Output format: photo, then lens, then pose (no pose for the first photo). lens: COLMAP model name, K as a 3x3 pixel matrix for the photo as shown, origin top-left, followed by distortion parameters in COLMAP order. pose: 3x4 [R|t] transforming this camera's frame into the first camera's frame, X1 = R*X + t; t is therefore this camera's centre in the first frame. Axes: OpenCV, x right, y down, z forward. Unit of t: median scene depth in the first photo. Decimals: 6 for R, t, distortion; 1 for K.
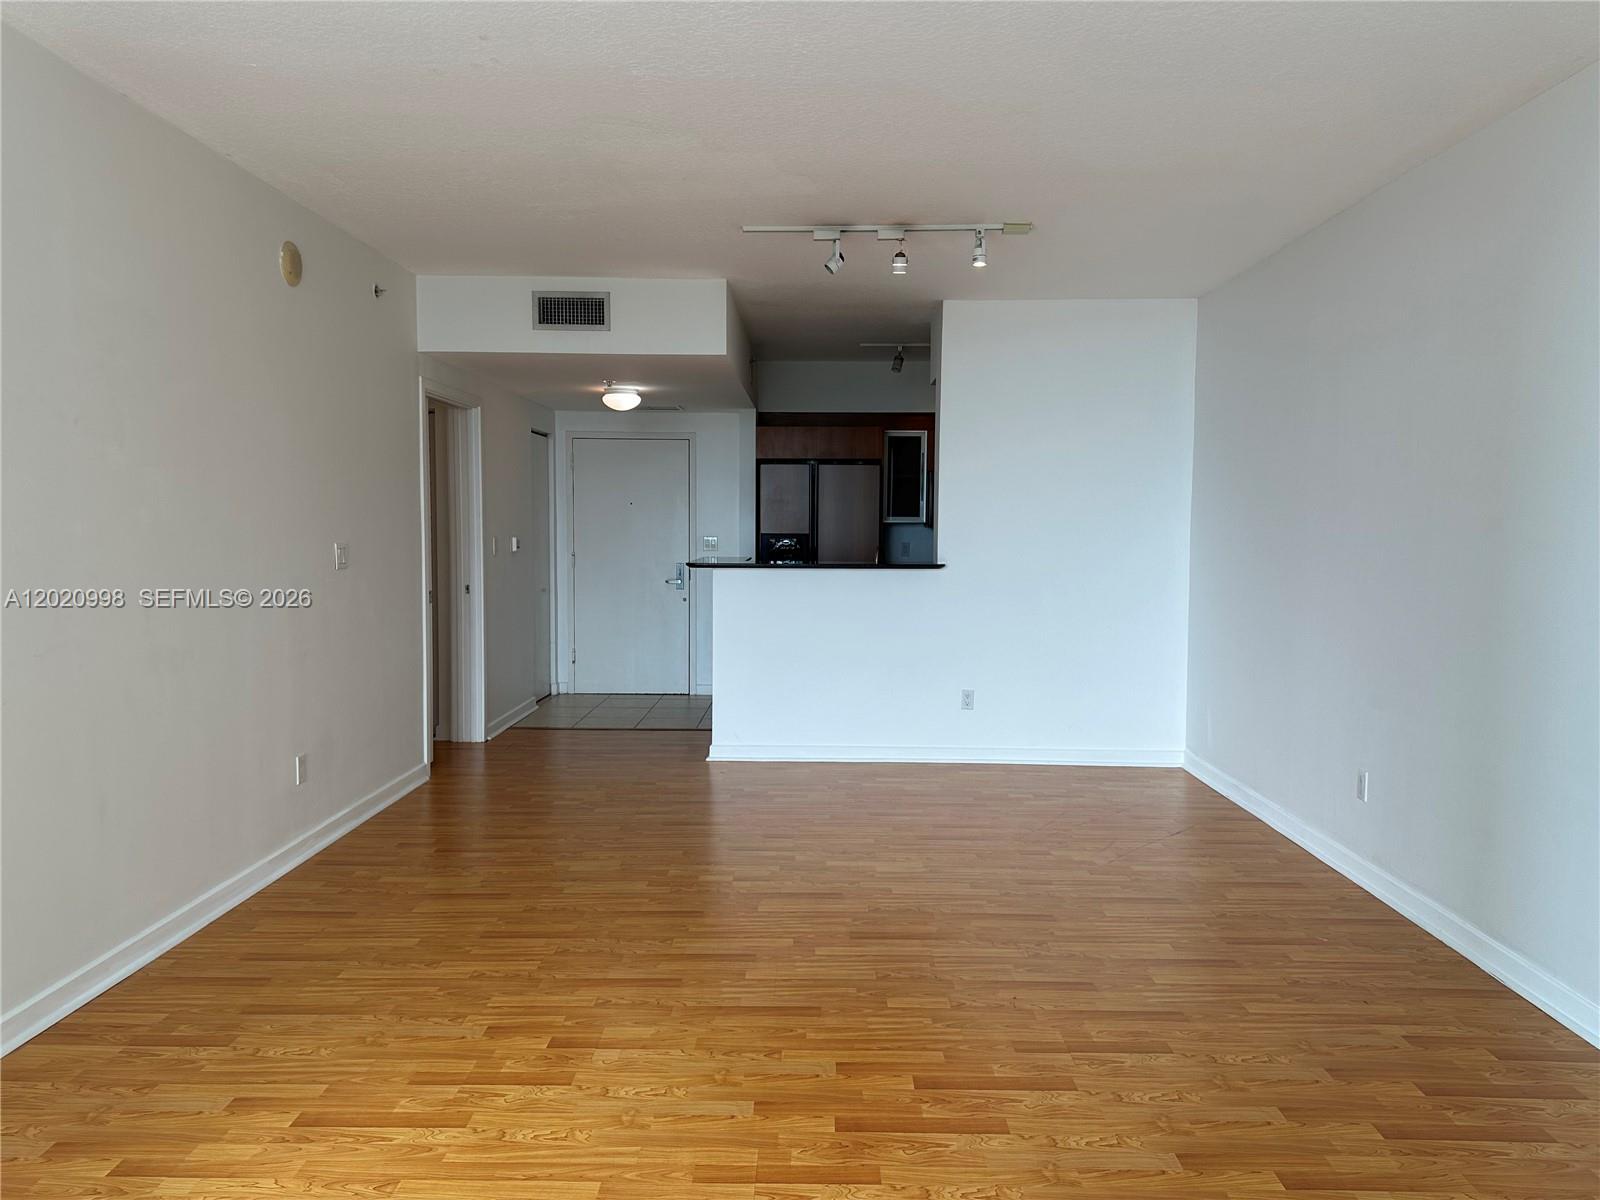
lens RADIAL K [[1141.6, 0, 800.0], [0, 1141.6, 600.0], [0, 0, 1]] dist [-0.000199, -0.002249]
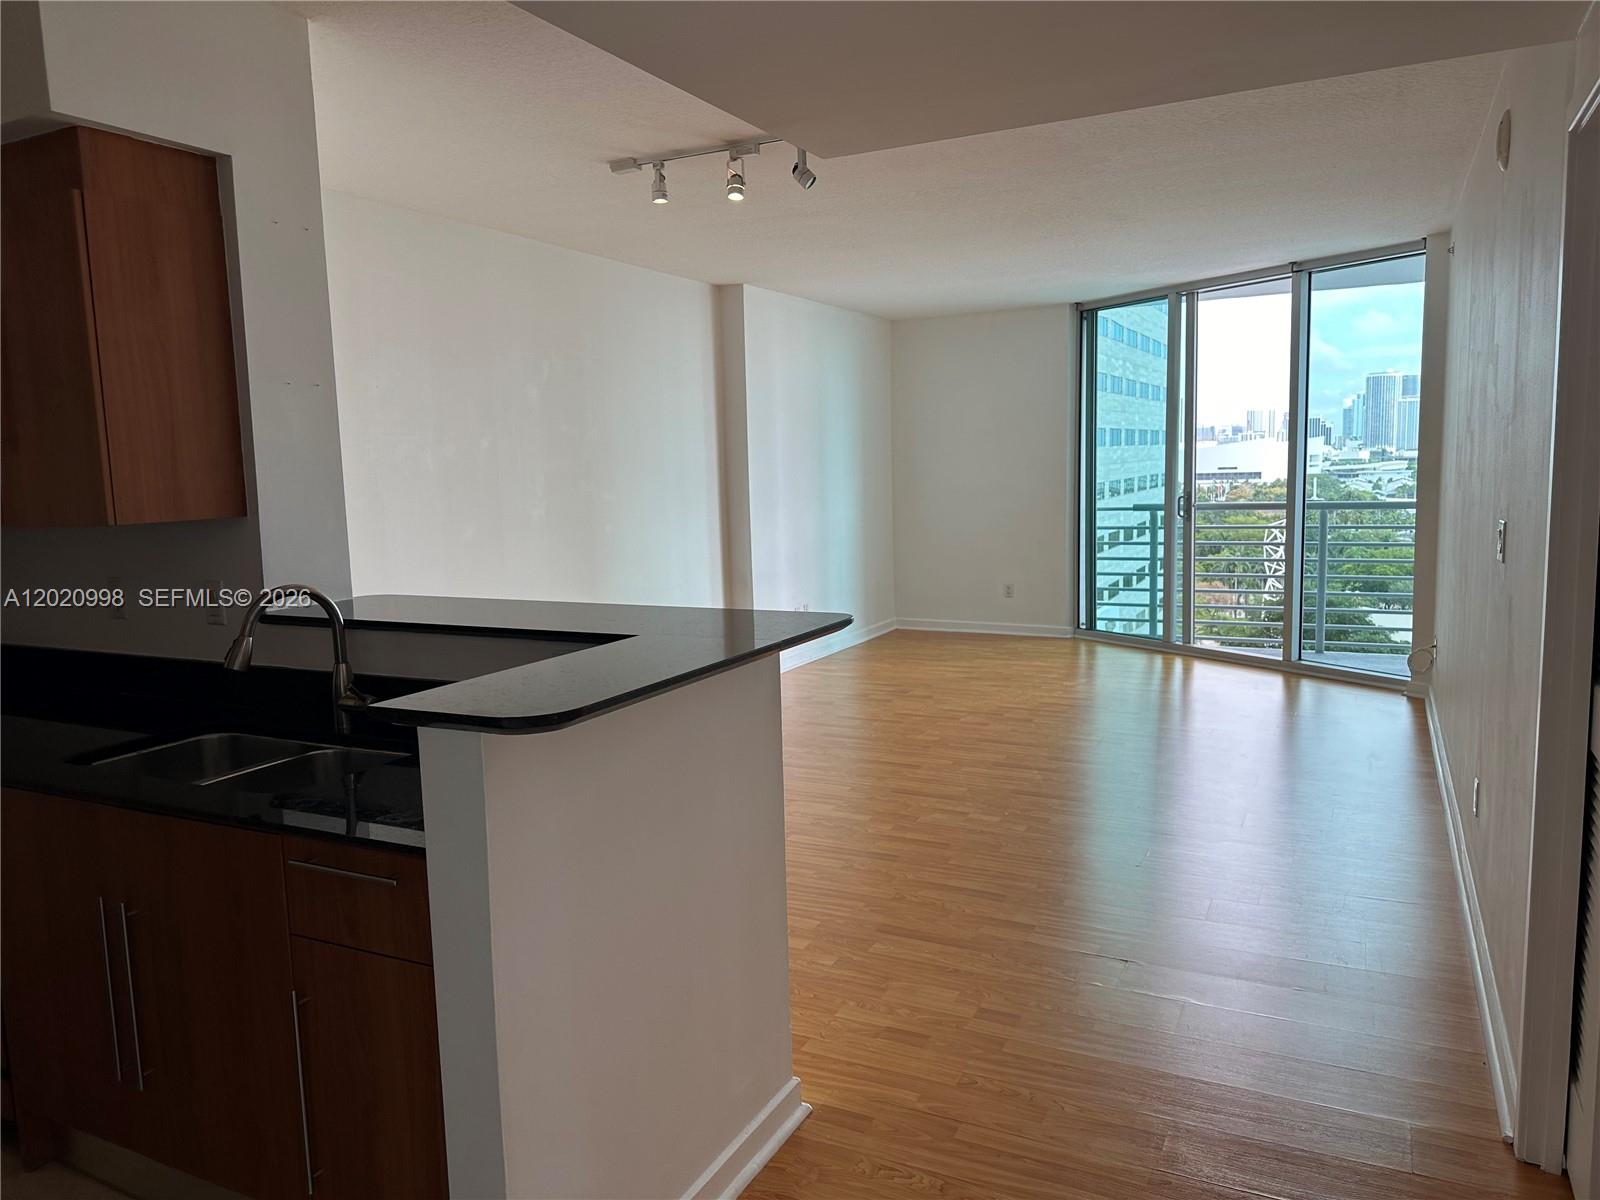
lens RADIAL K [[1141.6, 0, 800.0], [0, 1141.6, 600.0], [0, 0, 1]] dist [-0.000199, -0.002249]
pose [[-0.907415, -0.039675, 0.418358, -0.182970], [0.043558, 0.981291, 0.187538, -0.085210], [-0.417972, 0.188398, -0.888710, 1.014983]]
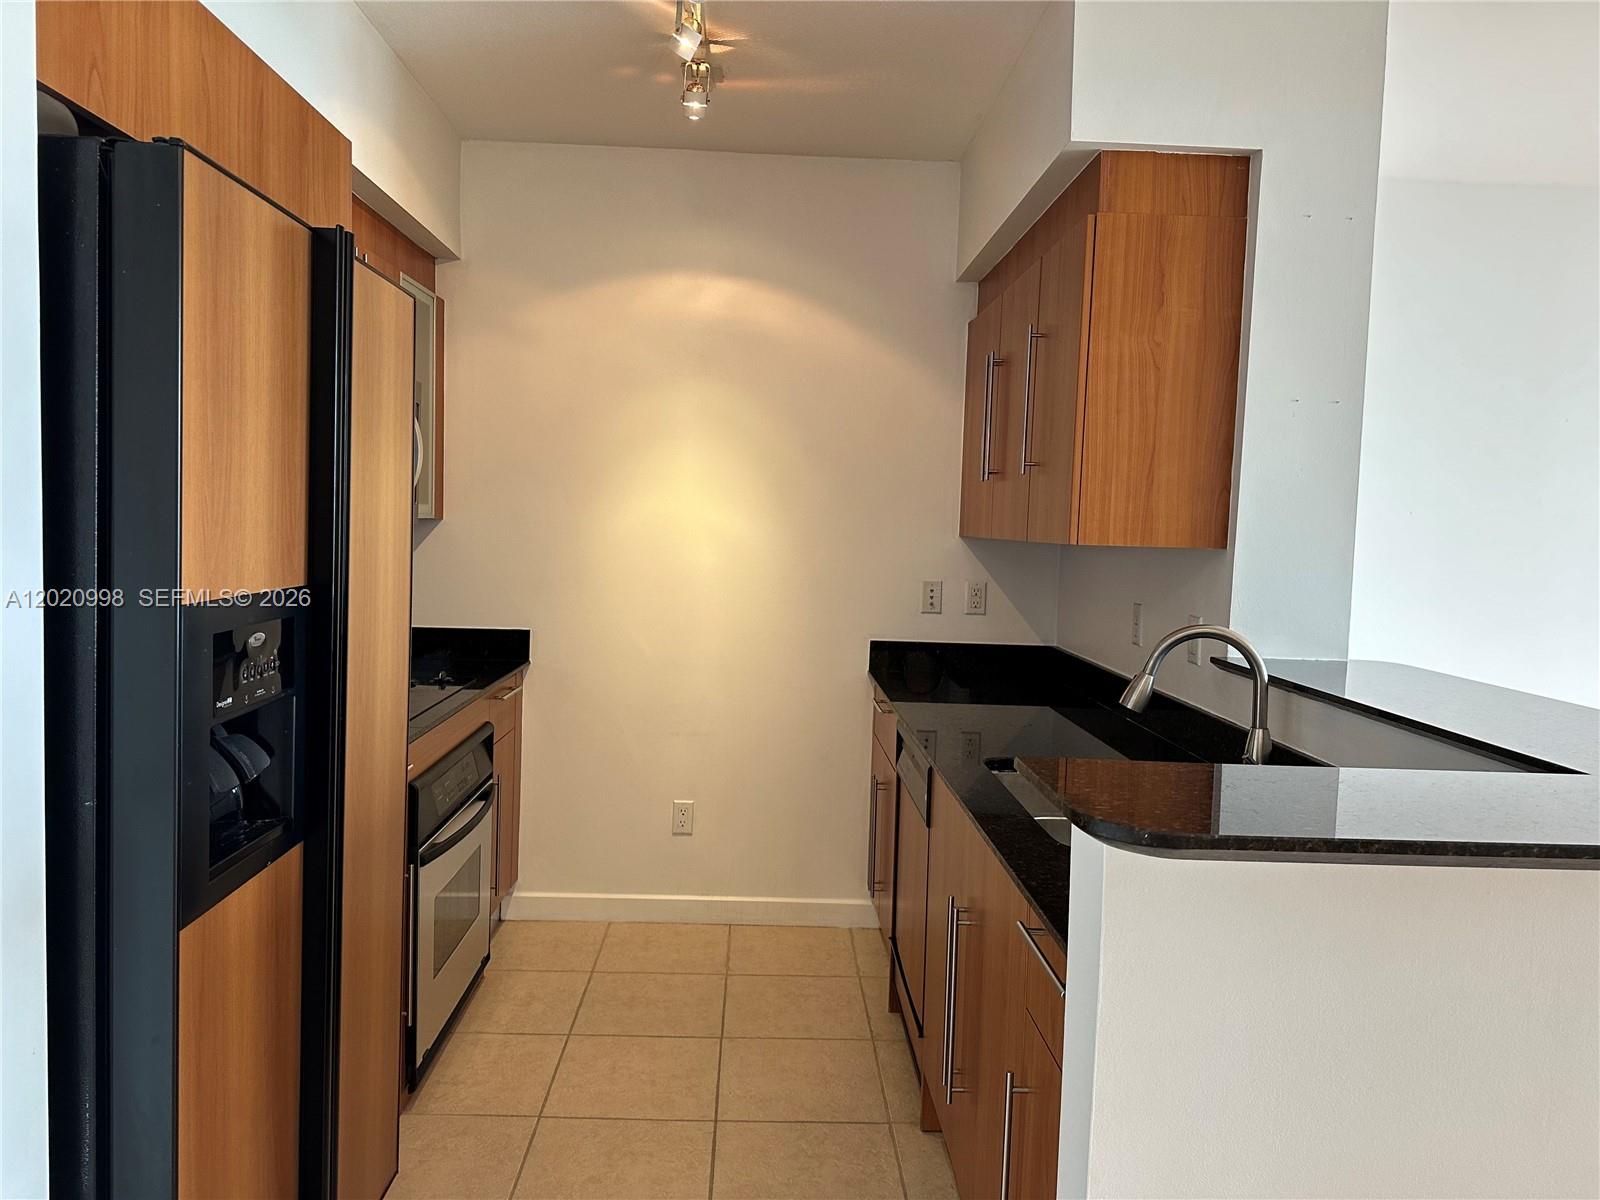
lens RADIAL K [[1141.6, 0, 800.0], [0, 1141.6, 600.0], [0, 0, 1]] dist [-0.000199, -0.002249]
pose [[-0.061884, -0.079392, 0.994921, -0.187671], [0.034680, 0.996058, 0.081640, -0.069852], [-0.997481, 0.039556, -0.058886, 0.918281]]
